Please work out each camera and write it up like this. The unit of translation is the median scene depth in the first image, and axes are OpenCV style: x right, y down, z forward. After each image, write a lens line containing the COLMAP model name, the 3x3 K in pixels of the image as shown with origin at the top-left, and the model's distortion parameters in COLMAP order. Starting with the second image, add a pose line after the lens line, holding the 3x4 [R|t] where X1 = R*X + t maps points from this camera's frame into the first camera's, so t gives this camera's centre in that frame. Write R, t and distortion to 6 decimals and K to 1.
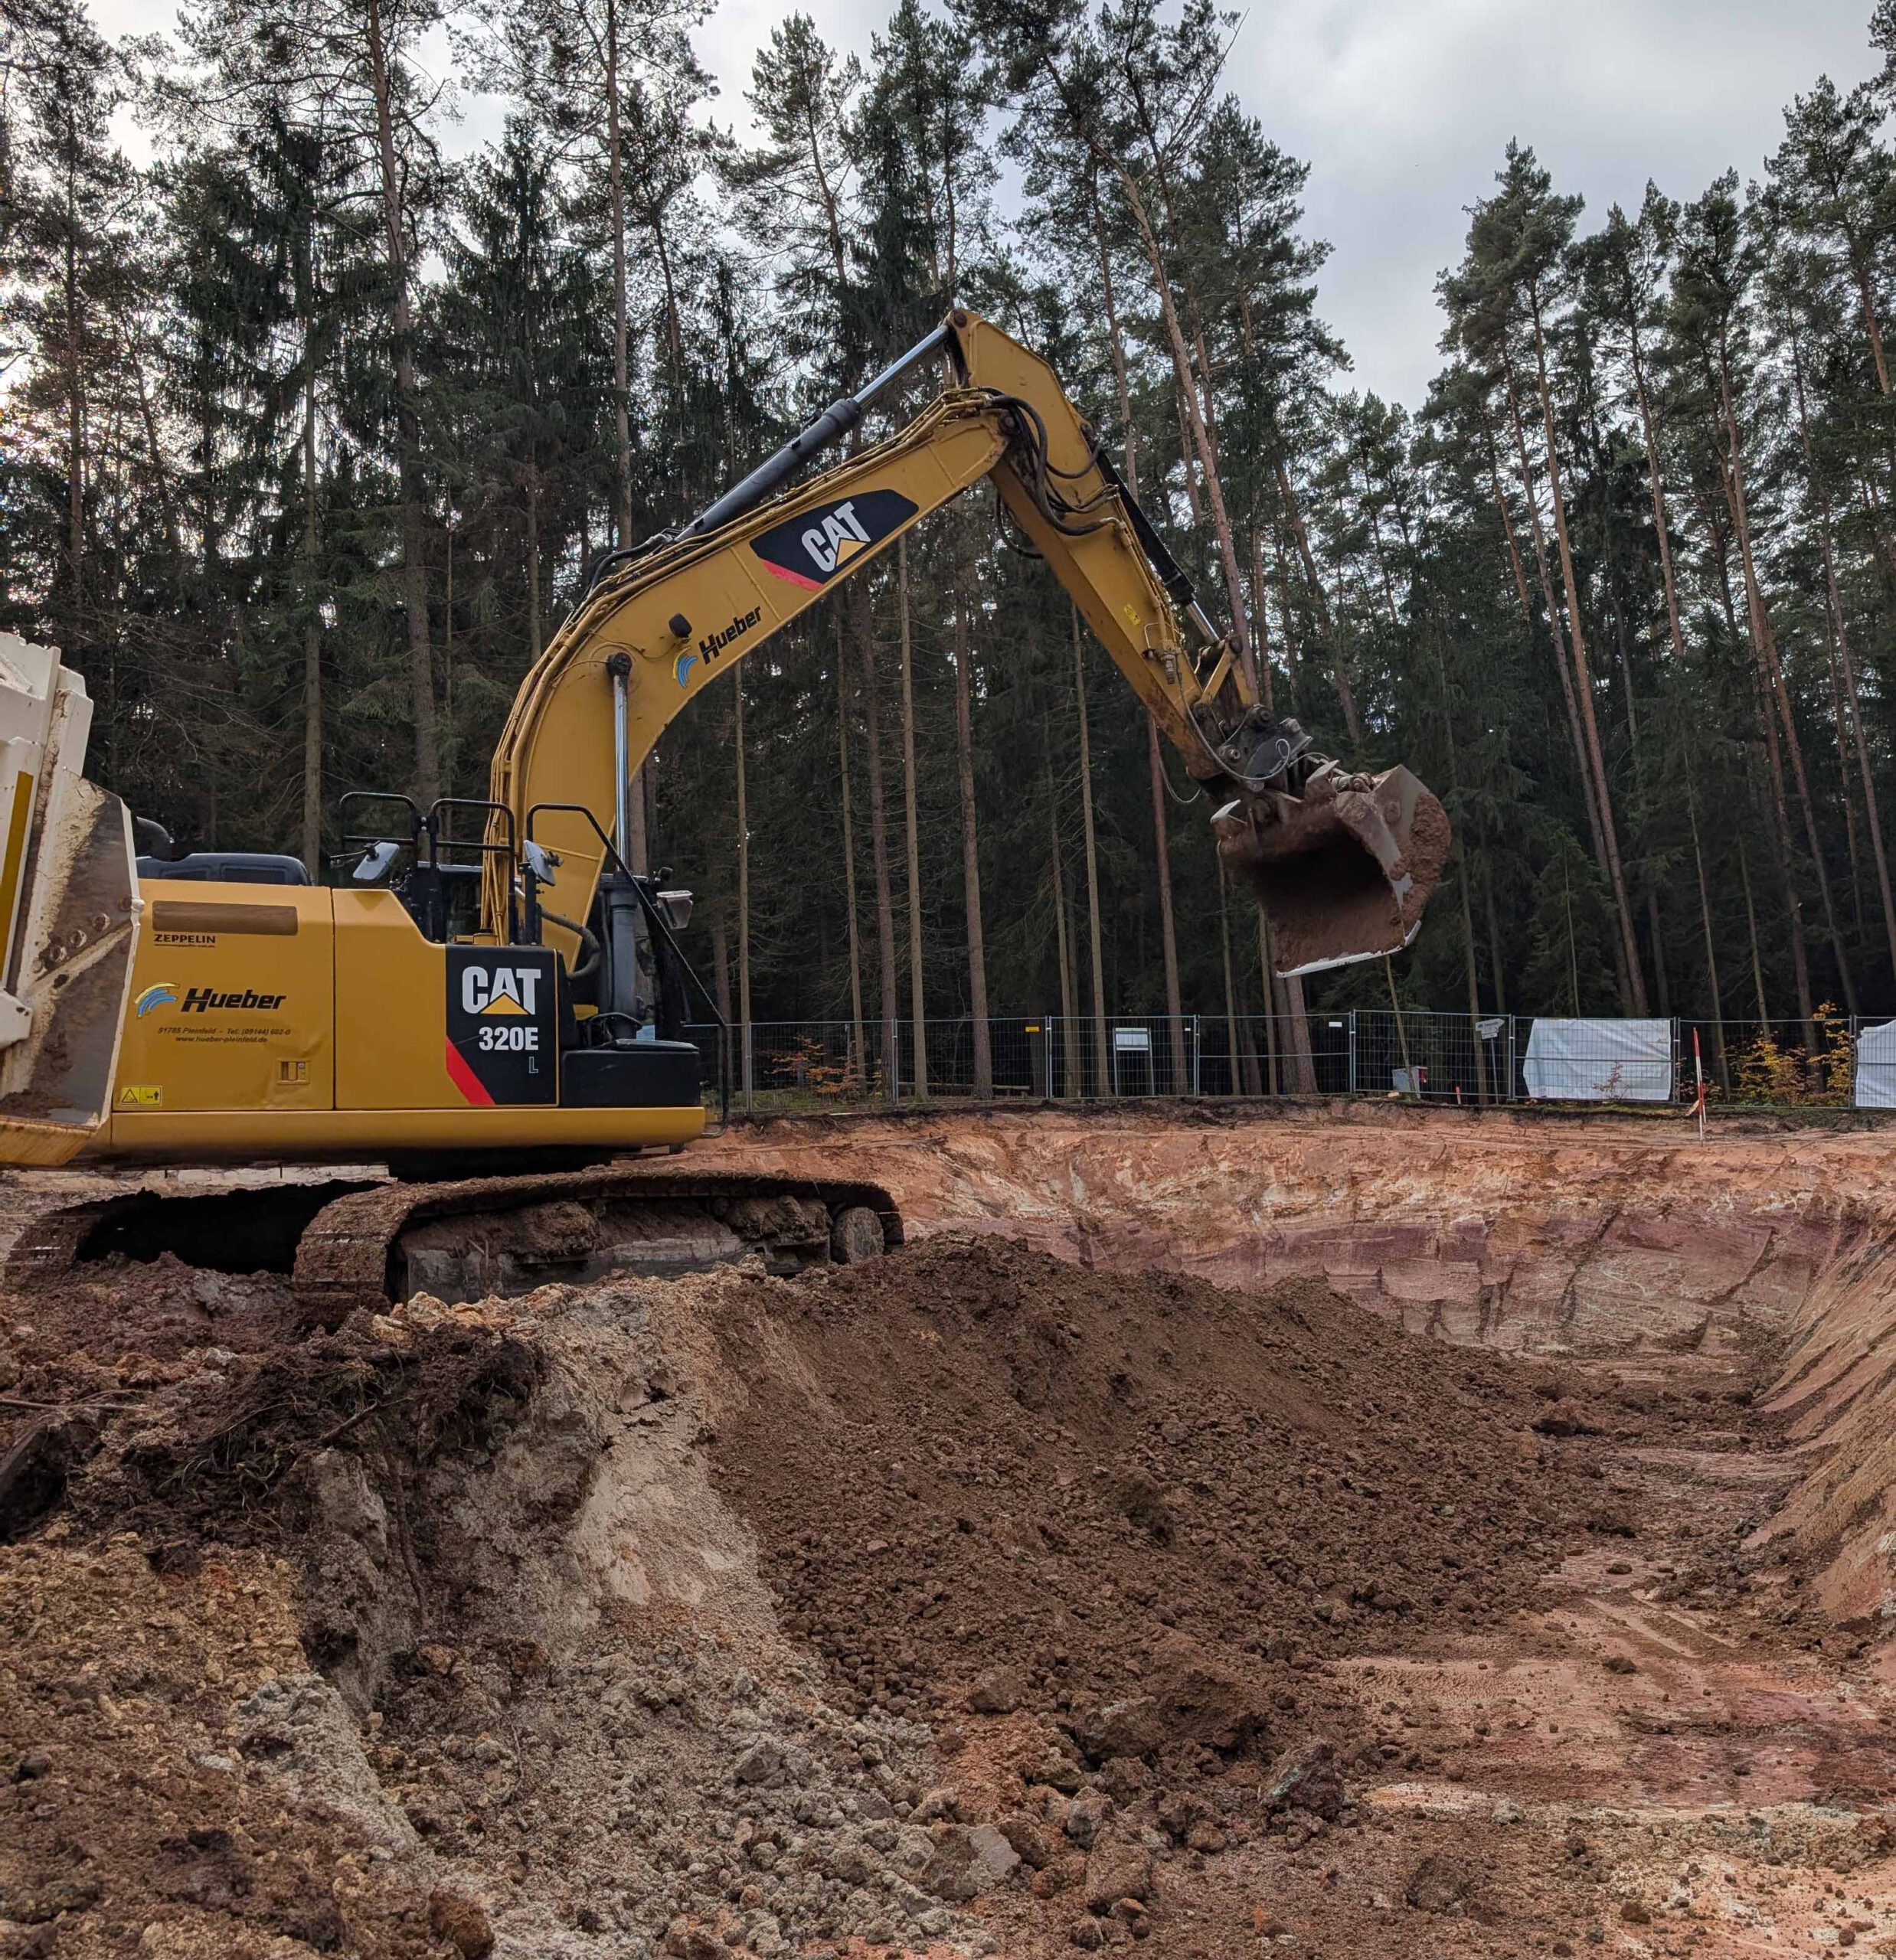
lens RADIAL K [[1767.3, 0, 948.0], [0, 1767.3, 980.0], [0, 0, 1]] dist [-0.000979, 0.003110]
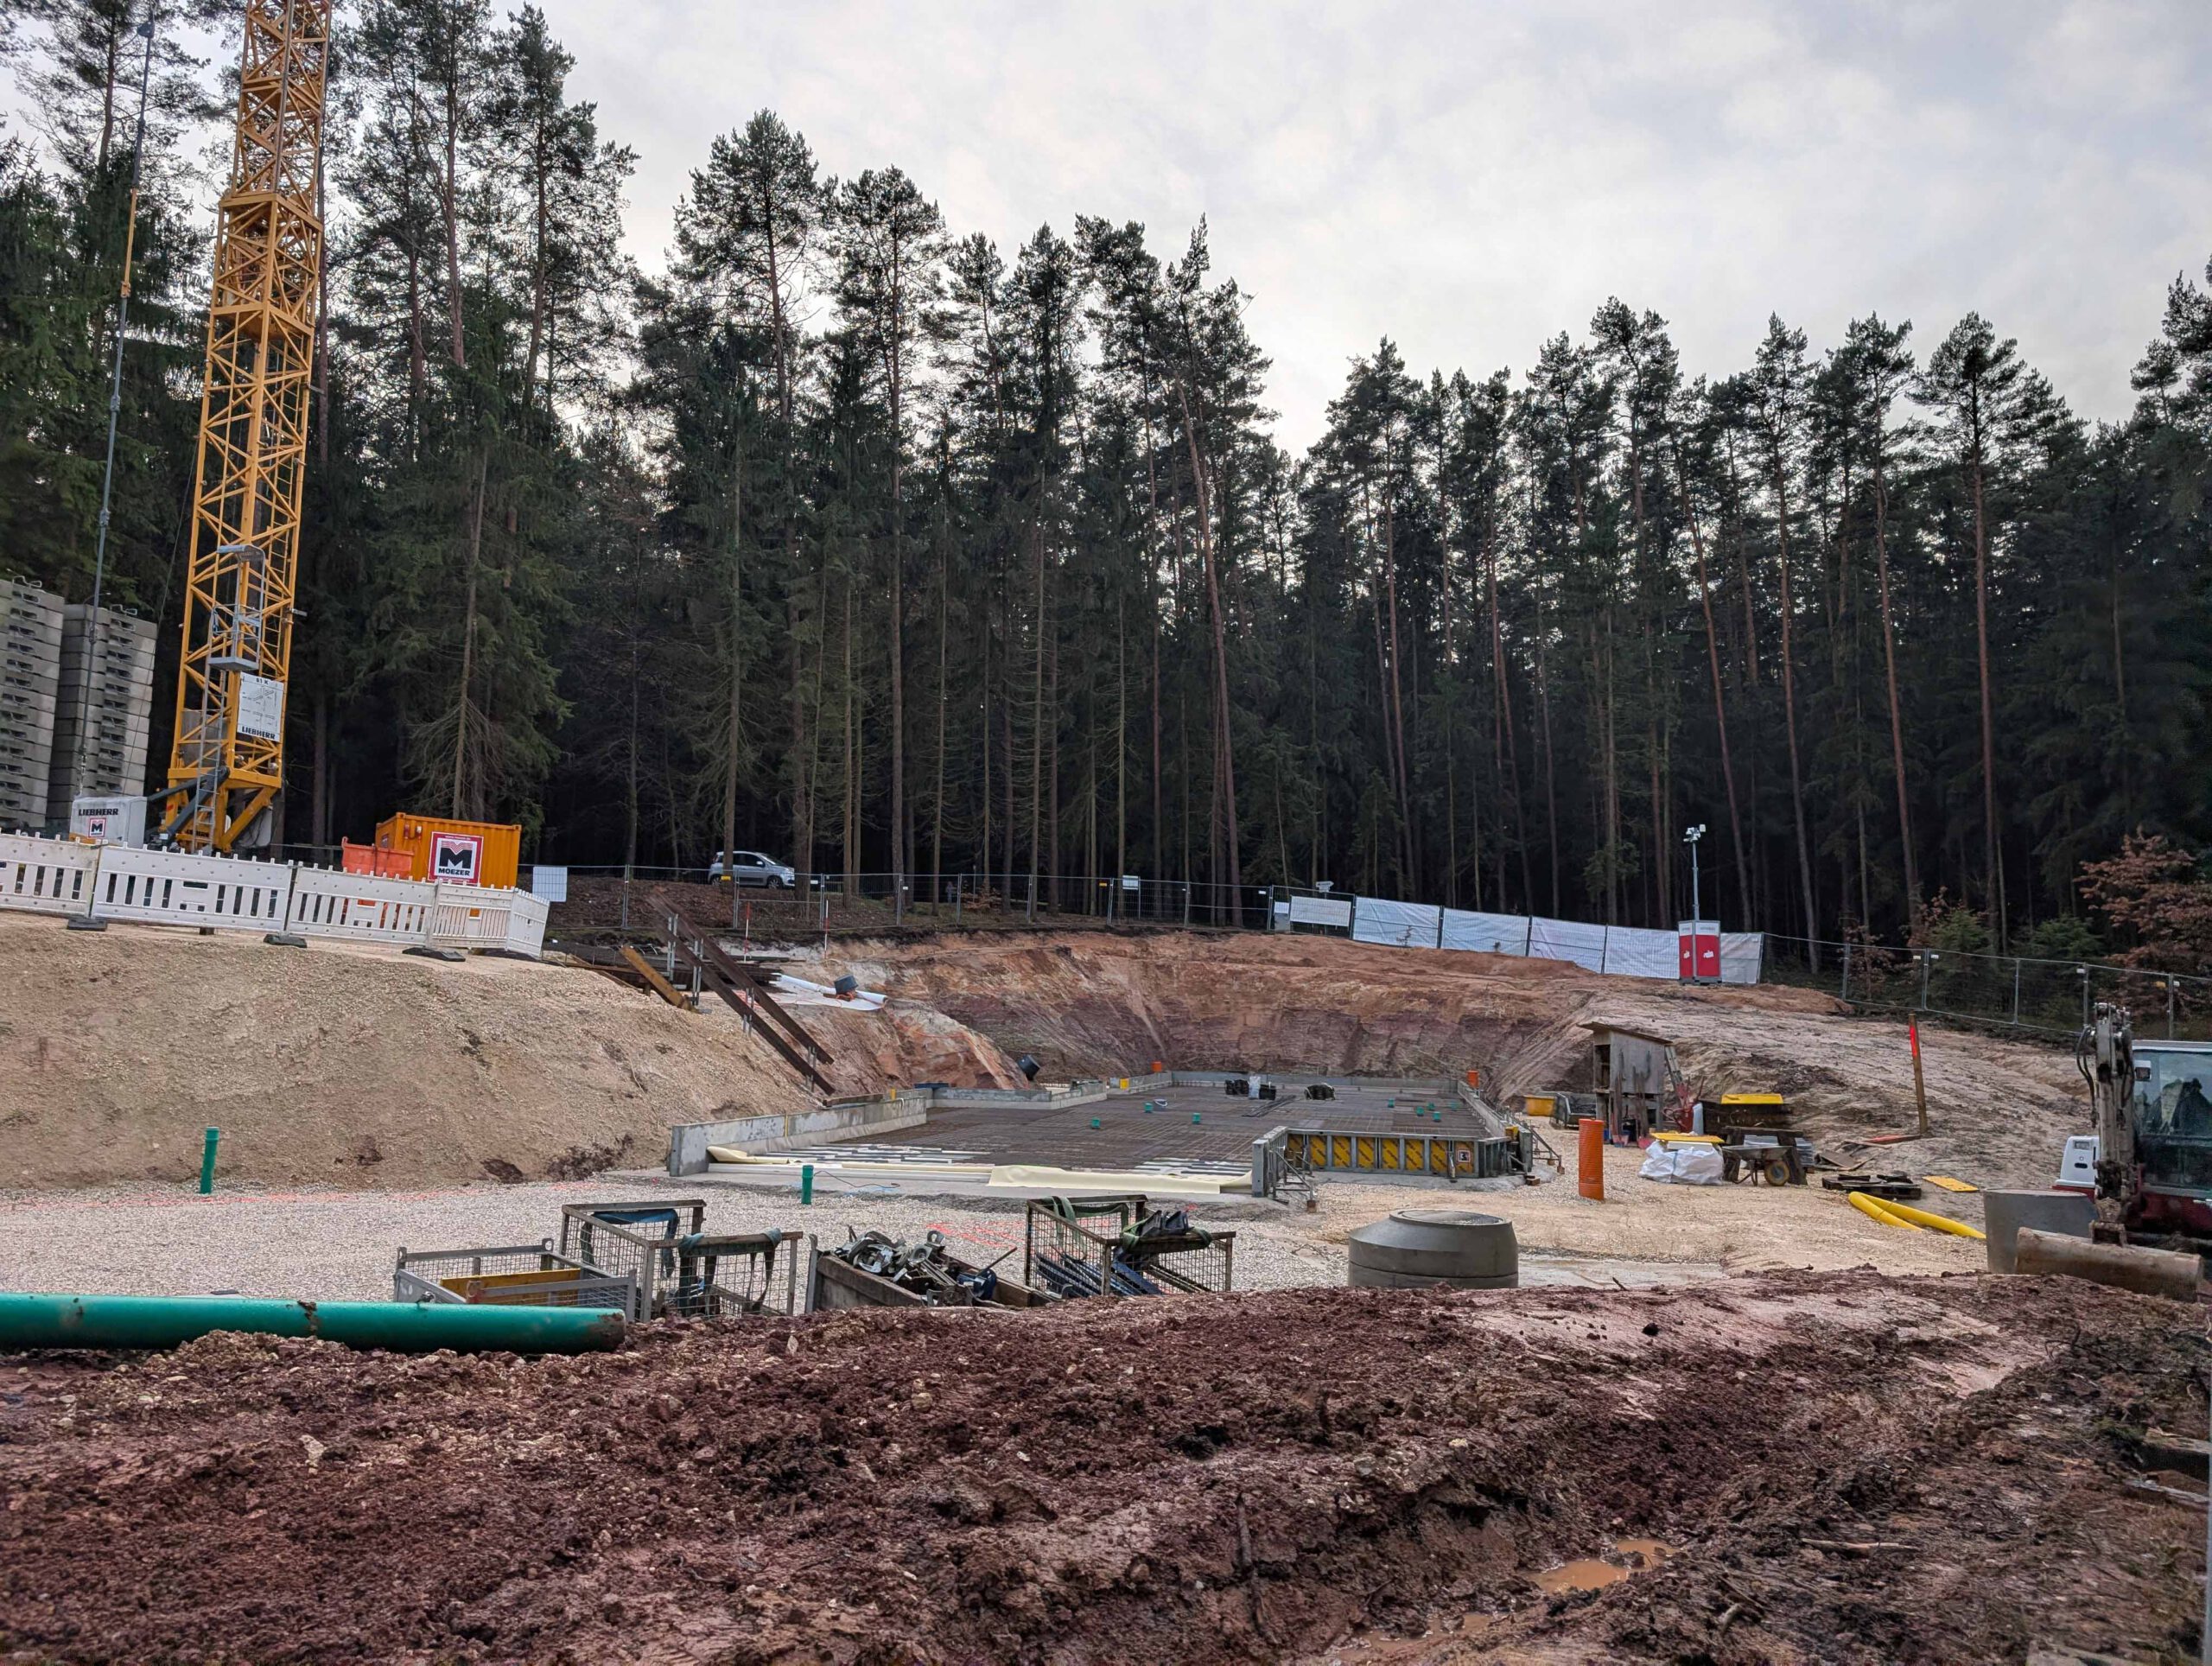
lens RADIAL K [[1530.3, 0, 1106.0], [0, 1530.3, 833.0], [0, 0, 1]] dist [-0.000274, -0.000080]
pose [[0.975372, 0.077033, 0.206679, -0.182117], [-0.087363, 0.995319, 0.041317, -0.058643], [-0.202528, -0.058356, 0.977536, -0.340931]]
